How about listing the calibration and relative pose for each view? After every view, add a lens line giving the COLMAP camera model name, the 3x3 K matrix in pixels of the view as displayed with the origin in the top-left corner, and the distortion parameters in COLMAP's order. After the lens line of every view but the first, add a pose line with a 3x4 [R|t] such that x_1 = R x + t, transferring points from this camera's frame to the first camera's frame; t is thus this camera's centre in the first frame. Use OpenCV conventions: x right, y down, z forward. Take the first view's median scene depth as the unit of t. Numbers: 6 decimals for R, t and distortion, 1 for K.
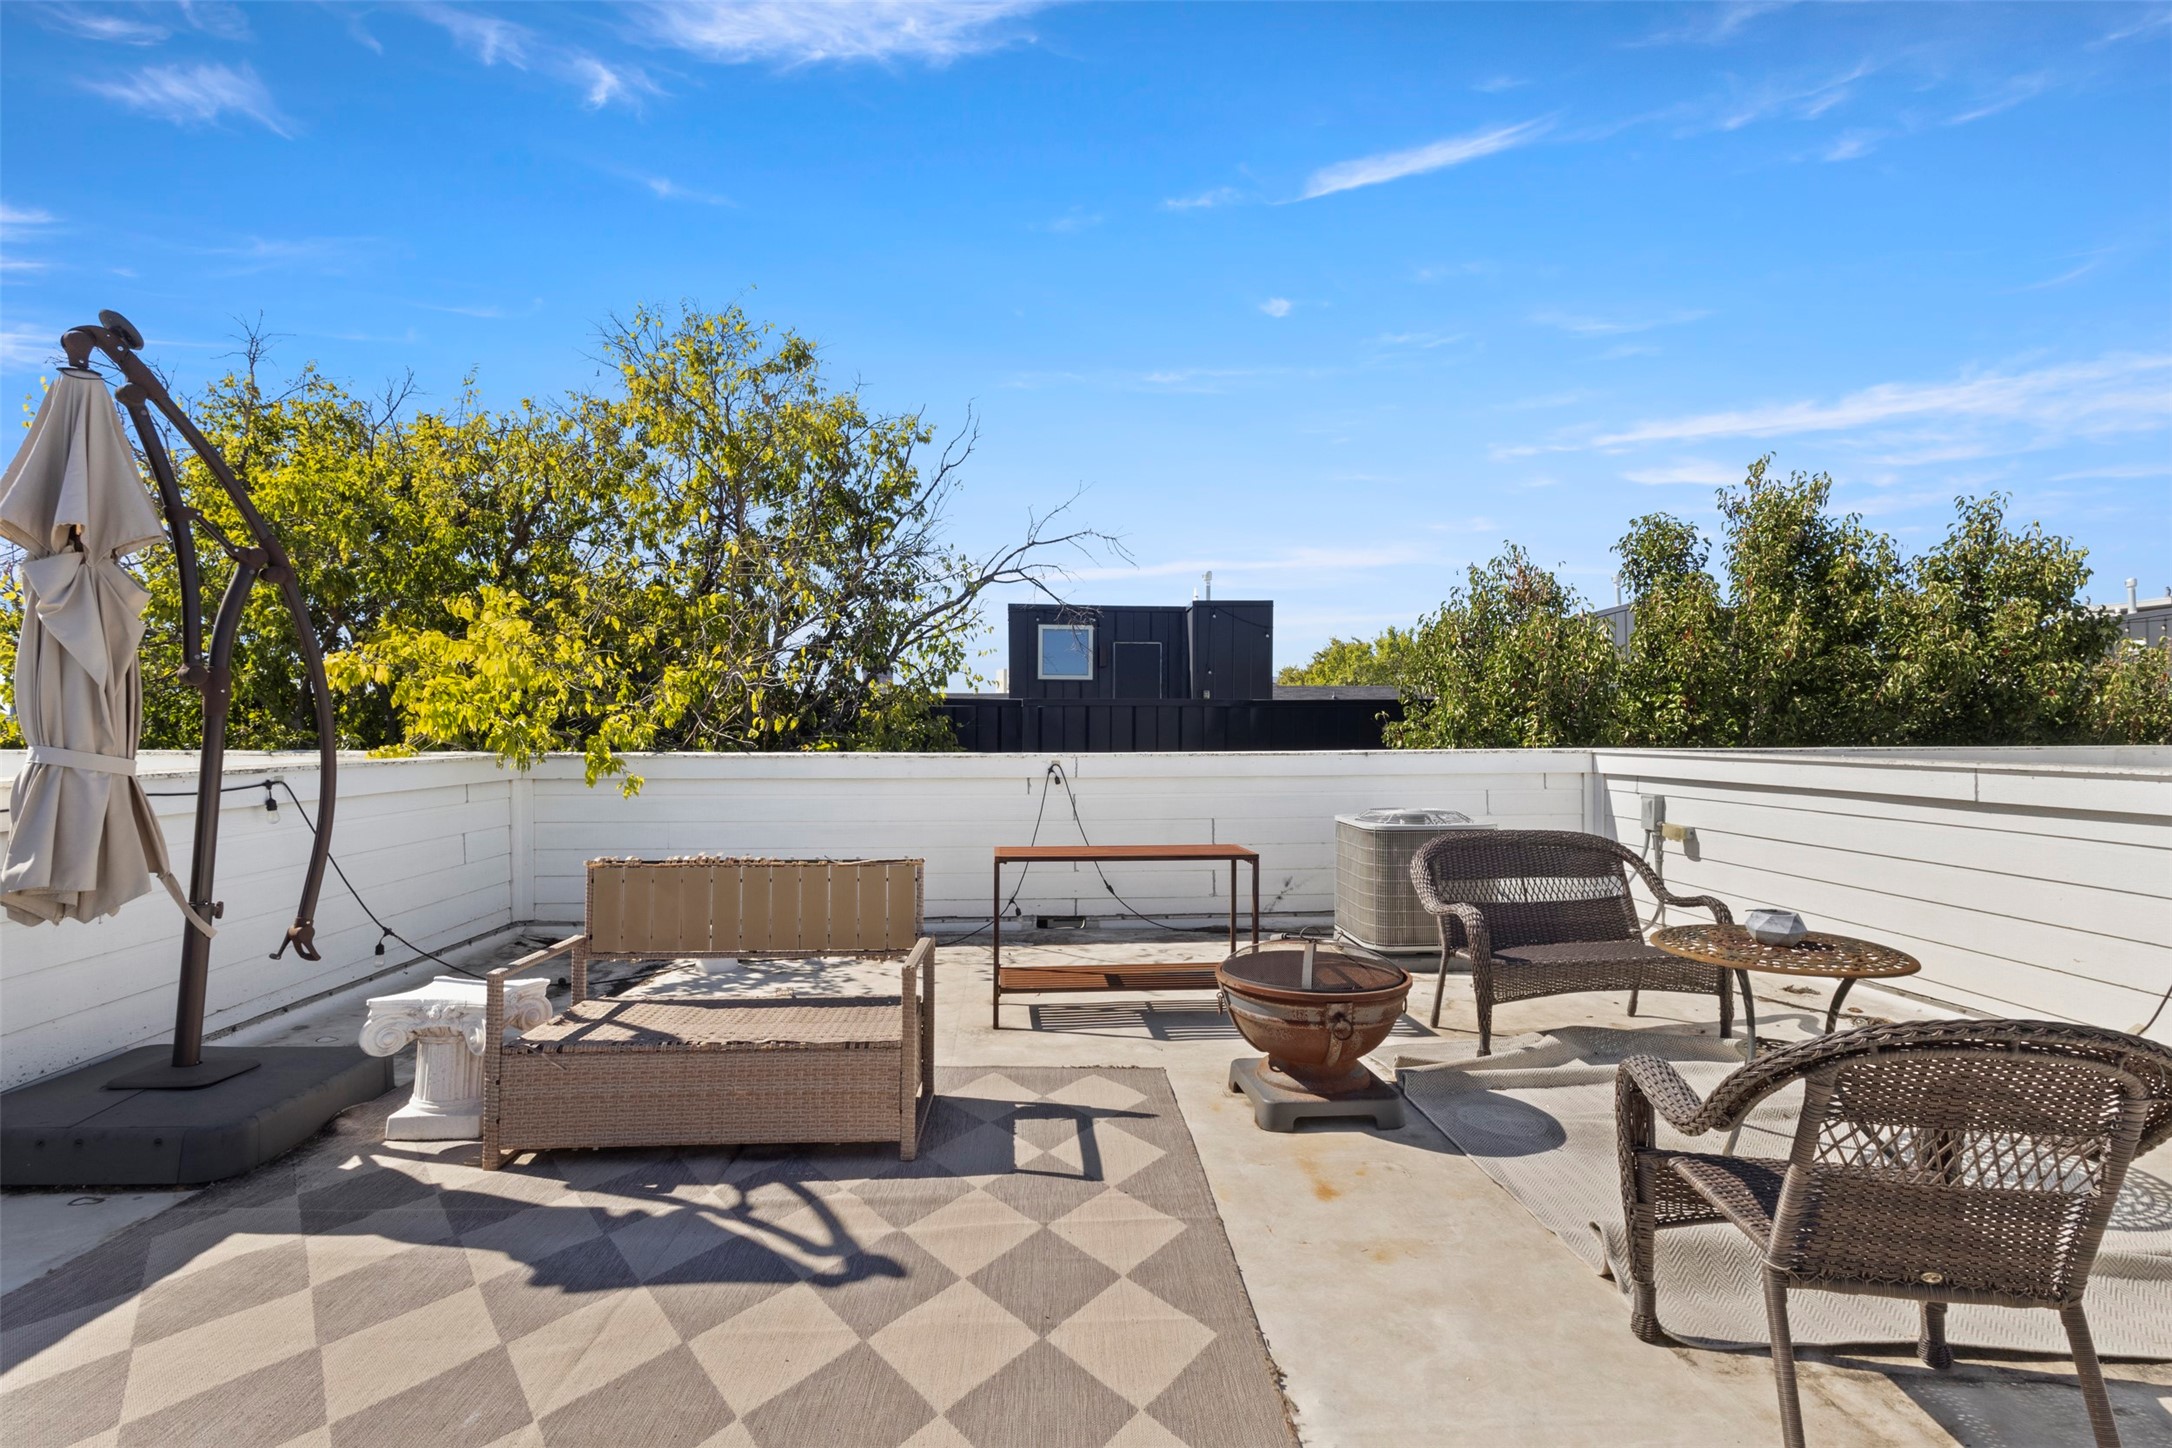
lens RADIAL K [[1004.9, 0, 1083.4], [0, 1004.9, 717.3], [0, 0, 1]] dist [-0.002316, 0.001423]
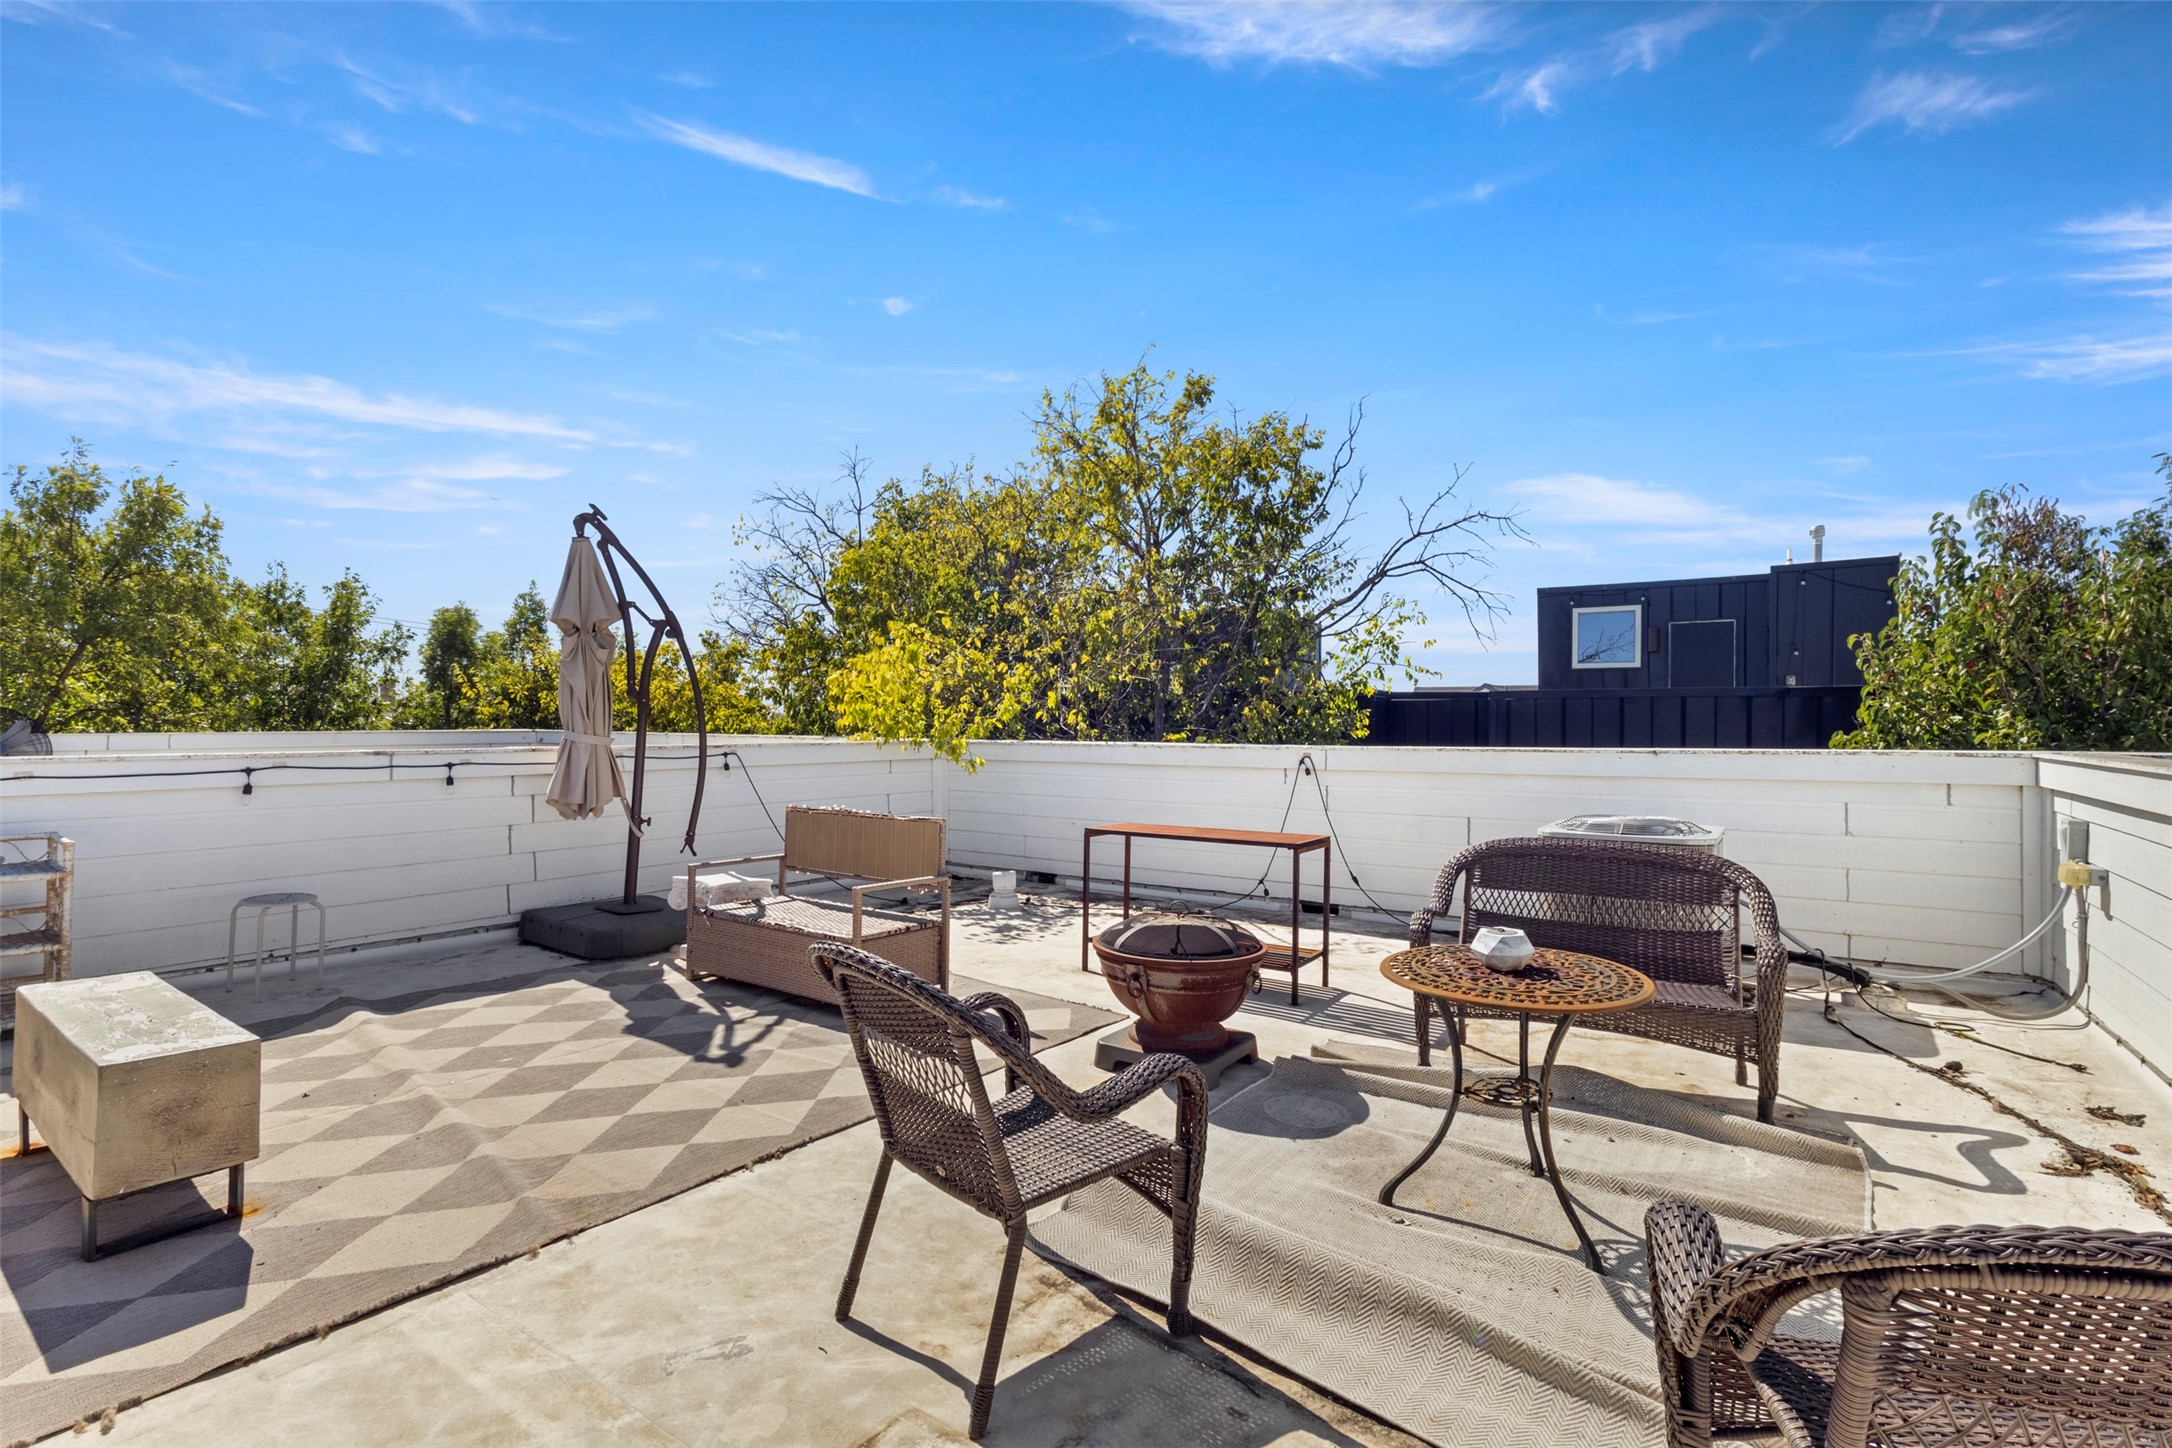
lens RADIAL K [[1004.9, 0, 1084.0], [0, 1004.9, 721.2], [0, 0, 1]] dist [-0.002316, 0.001423]
pose [[0.783313, 0.001274, -0.621626, 0.687872], [0.004844, 0.999955, 0.008153, 0.000776], [0.621609, -0.009397, 0.783272, 0.061586]]
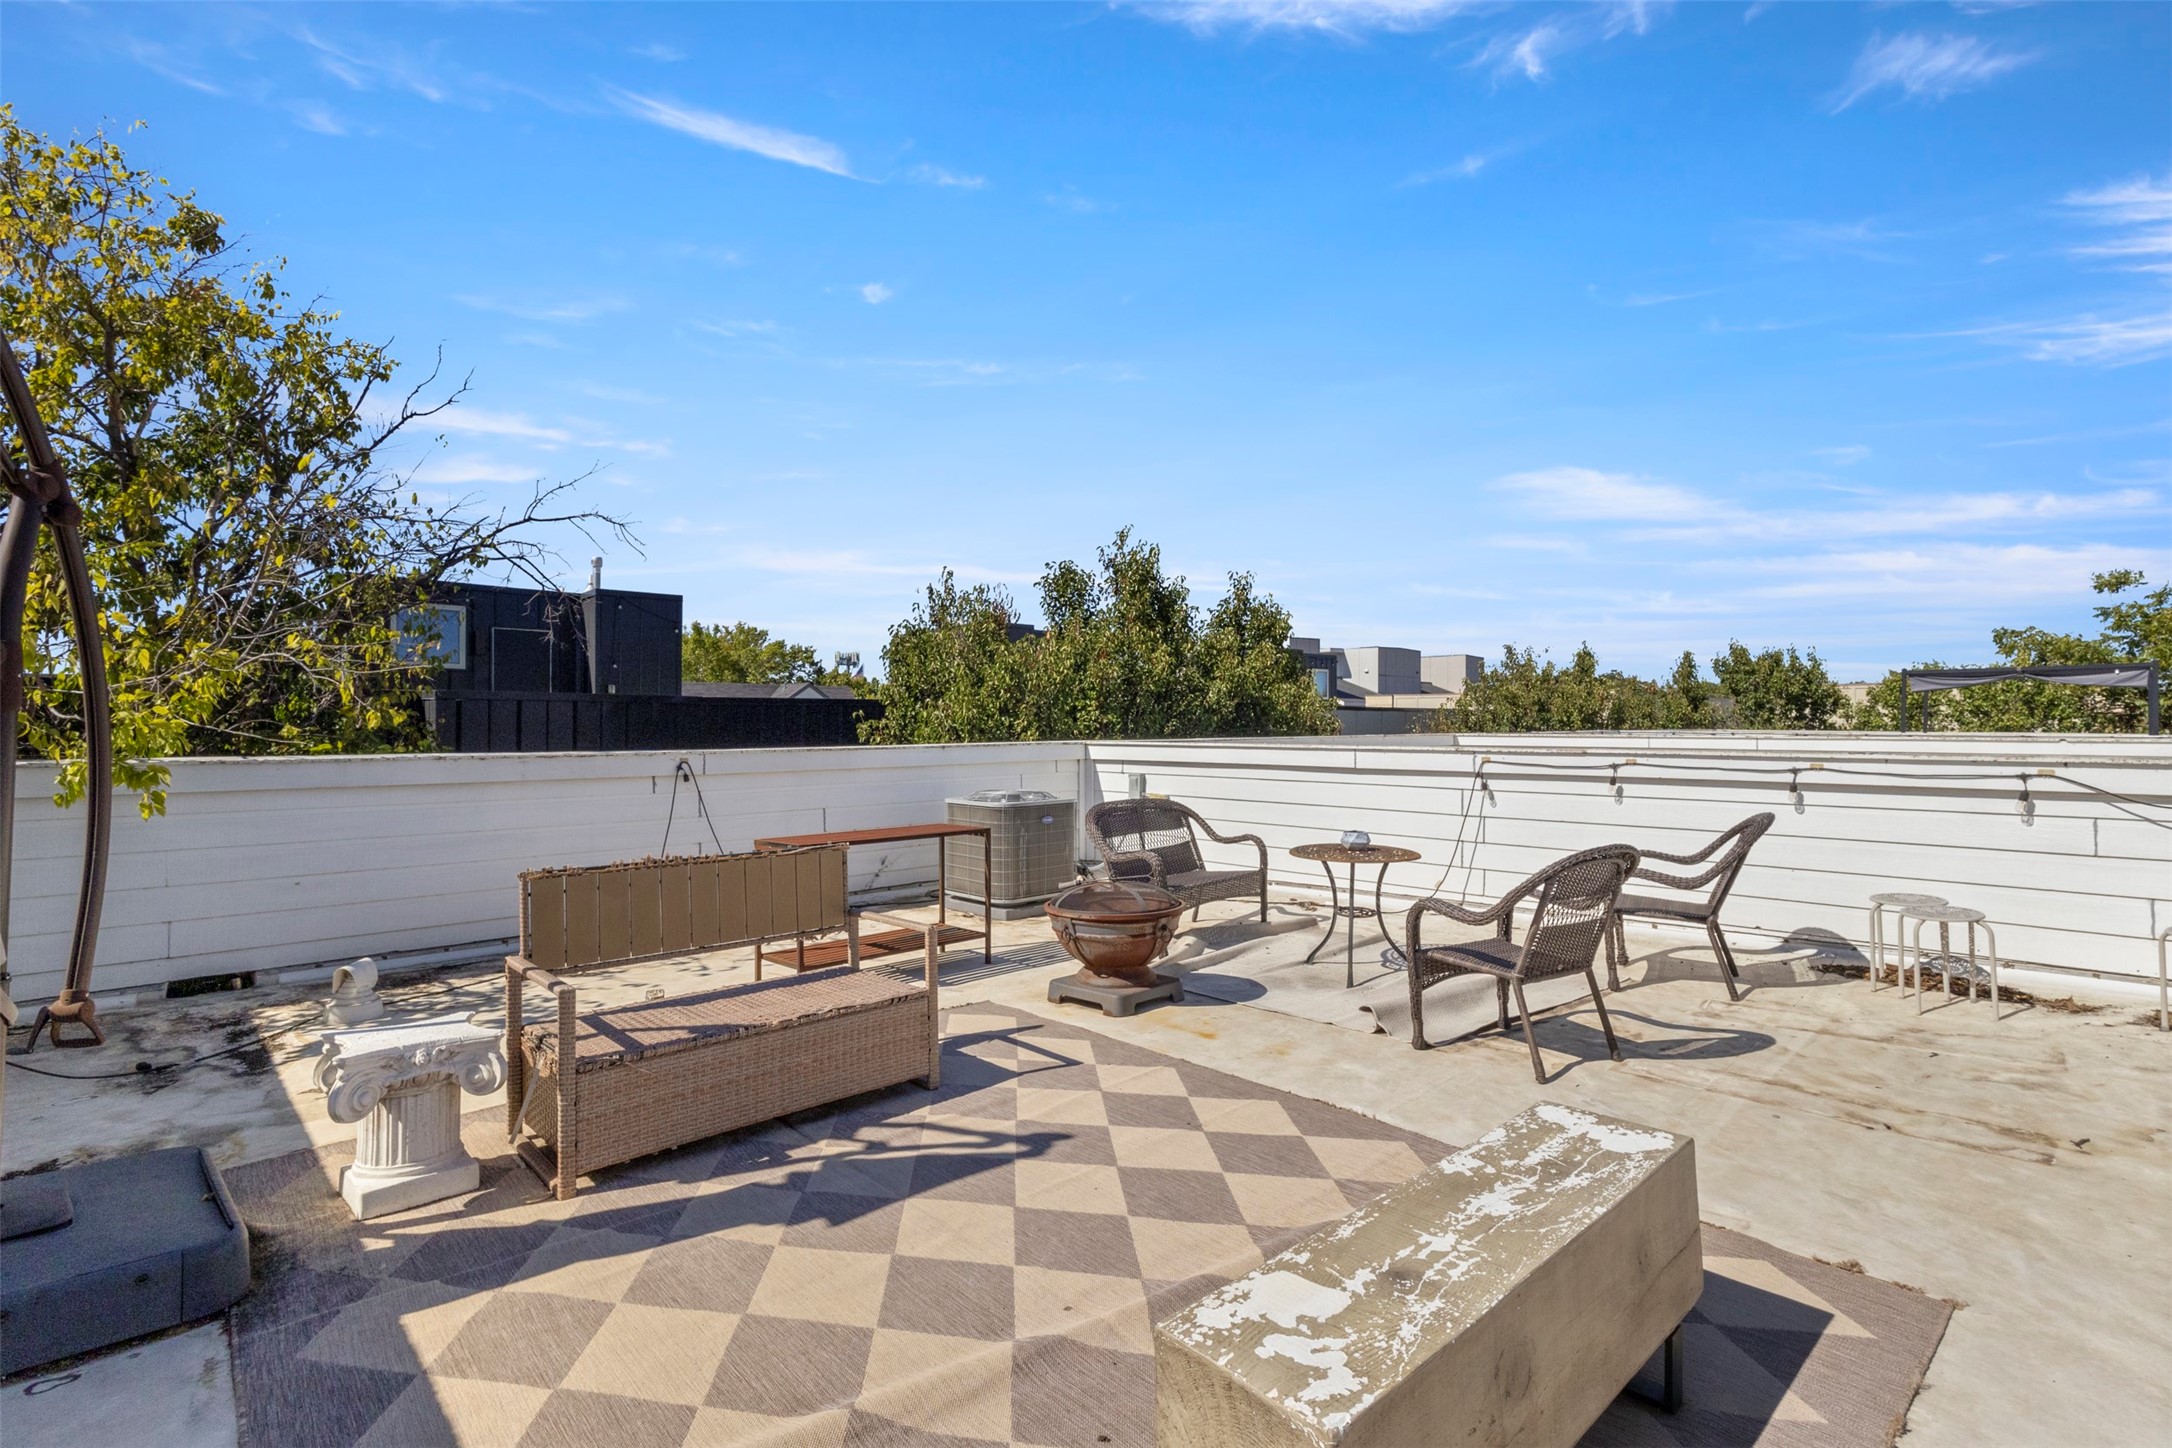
lens RADIAL K [[1004.9, 0, 1083.4], [0, 1004.9, 722.0], [0, 0, 1]] dist [-0.002316, 0.001423]
pose [[0.762868, 0.002169, 0.646551, -0.573668], [-0.007430, 0.999958, 0.005412, -0.001380], [-0.646512, -0.008932, 0.762852, -0.014449]]
